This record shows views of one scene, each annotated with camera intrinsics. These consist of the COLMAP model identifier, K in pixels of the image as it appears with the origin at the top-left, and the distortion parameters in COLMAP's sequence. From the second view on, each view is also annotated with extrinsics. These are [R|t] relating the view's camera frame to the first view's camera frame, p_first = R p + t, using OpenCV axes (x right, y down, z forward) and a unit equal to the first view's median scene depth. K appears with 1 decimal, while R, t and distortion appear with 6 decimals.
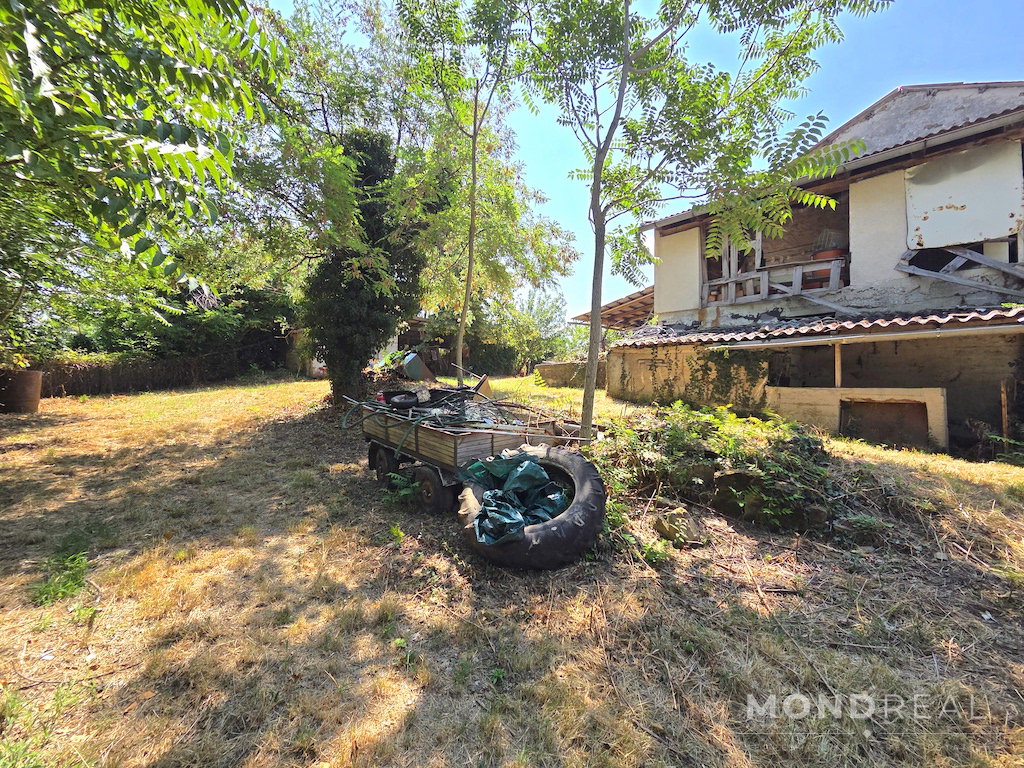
lens RADIAL K [[418.1, 0, 512.7], [0, 418.1, 385.1], [0, 0, 1]] dist [0.002016, -0.000756]
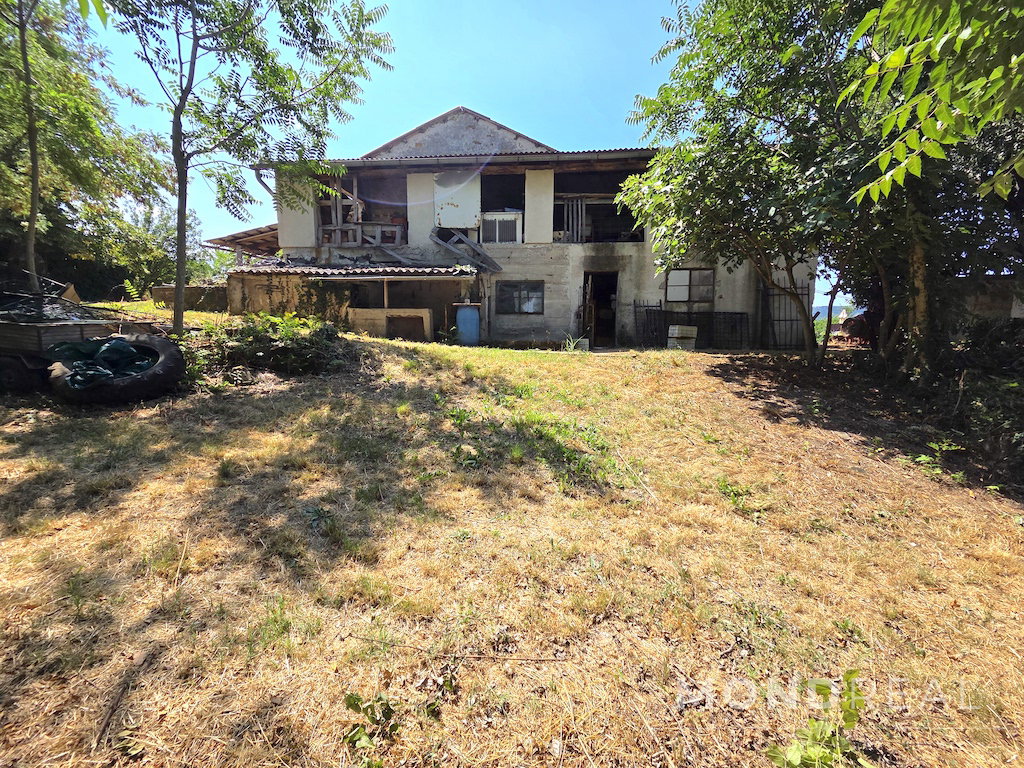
lens RADIAL K [[418.1, 0, 510.2], [0, 418.1, 382.3], [0, 0, 1]] dist [0.002016, -0.000756]
pose [[0.752846, -0.082390, 0.653020, 0.045876], [-0.008373, 0.990855, 0.134668, 0.050830], [-0.658143, -0.106852, 0.745272, -0.423184]]
